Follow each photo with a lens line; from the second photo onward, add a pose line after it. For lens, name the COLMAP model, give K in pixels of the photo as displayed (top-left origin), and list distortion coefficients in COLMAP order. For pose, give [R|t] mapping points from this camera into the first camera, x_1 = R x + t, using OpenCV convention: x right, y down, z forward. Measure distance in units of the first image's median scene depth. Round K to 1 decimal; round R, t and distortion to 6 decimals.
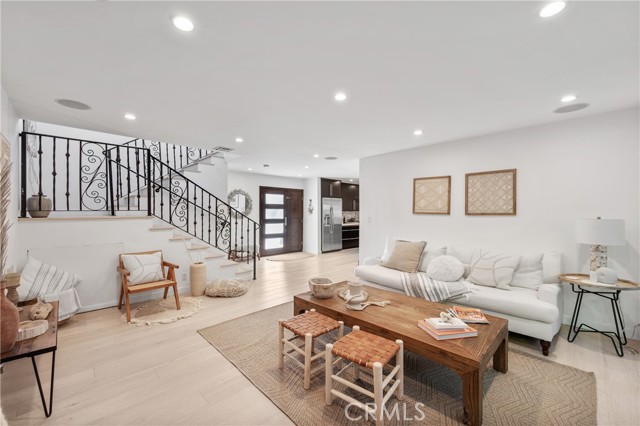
lens RADIAL K [[258.7, 0, 320.0], [0, 258.7, 213.0], [0, 0, 1]] dist [-0.000056, -0.000027]
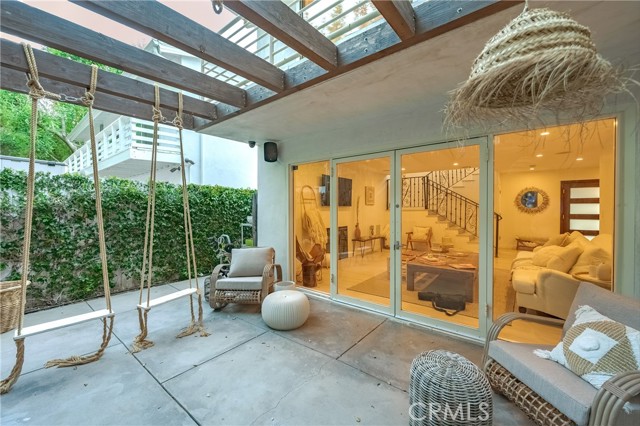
lens RADIAL K [[258.7, 0, 320.0], [0, 258.7, 213.0], [0, 0, 1]] dist [-0.000056, -0.000027]
pose [[0.118048, 0.013764, -0.992912, 1.256488], [-0.002445, 0.999905, 0.013570, 0.014749], [0.993005, 0.000826, 0.118071, -0.071704]]
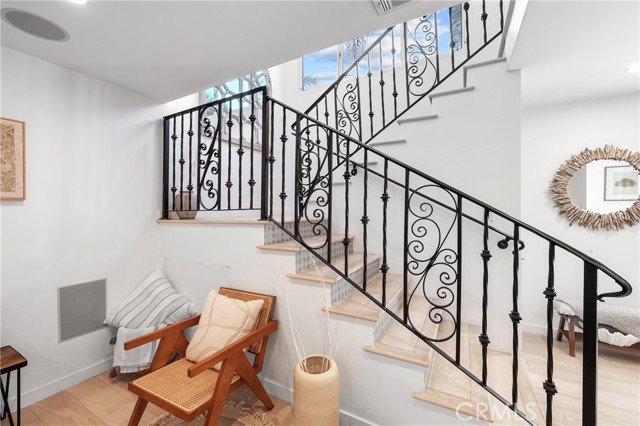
lens RADIAL K [[258.7, 0, 320.0], [0, 258.7, 213.0], [0, 0, 1]] dist [-0.000056, -0.000027]
pose [[0.279701, 0.004833, -0.960075, -0.150389], [-0.000751, 0.999988, 0.004815, -0.004936], [0.960087, -0.000626, 0.279701, 0.964116]]
